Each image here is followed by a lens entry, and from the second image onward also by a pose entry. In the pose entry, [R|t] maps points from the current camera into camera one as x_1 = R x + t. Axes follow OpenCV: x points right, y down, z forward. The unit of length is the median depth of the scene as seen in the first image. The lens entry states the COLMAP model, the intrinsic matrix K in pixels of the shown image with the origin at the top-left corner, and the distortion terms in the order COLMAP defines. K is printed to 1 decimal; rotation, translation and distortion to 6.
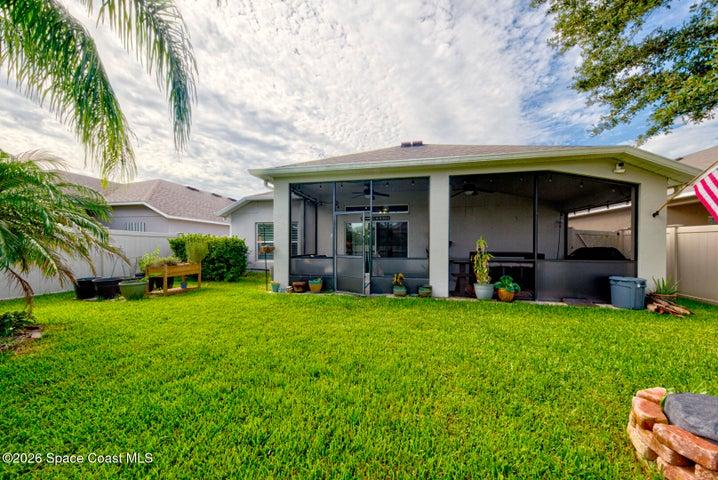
lens RADIAL K [[250.9, 0, 359.0], [0, 250.9, 245.8], [0, 0, 1]] dist [0.018571, 0.000024]
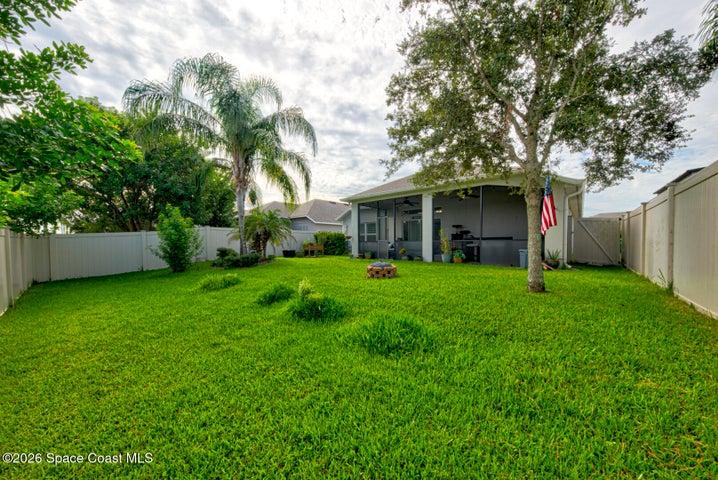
lens RADIAL K [[250.9, 0, 359.0], [0, 250.9, 245.8], [0, 0, 1]] dist [0.018571, 0.000024]
pose [[0.864544, -0.000582, -0.502557, 0.789405], [0.008759, 0.999865, 0.013910, 0.058599], [0.502481, -0.016428, 0.864432, -0.761000]]
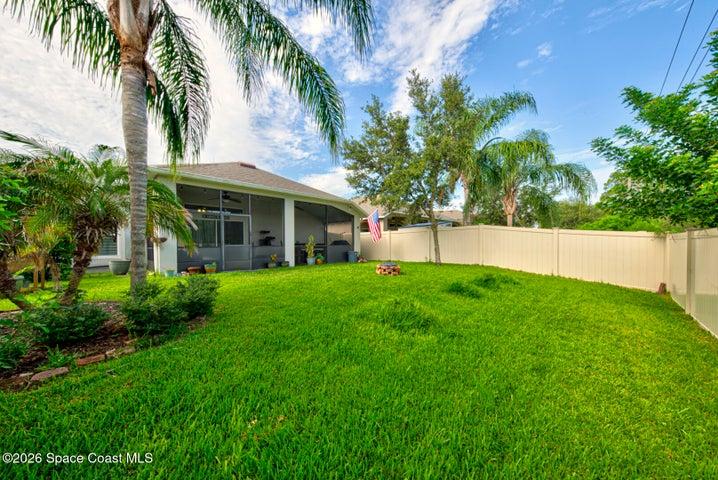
lens RADIAL K [[250.9, 0, 359.0], [0, 250.9, 245.8], [0, 0, 1]] dist [0.018571, 0.000024]
pose [[0.545310, -0.009814, 0.838177, -0.911627], [0.007982, 0.999947, 0.006515, 0.043619], [-0.838197, 0.003138, 0.545359, -0.388324]]
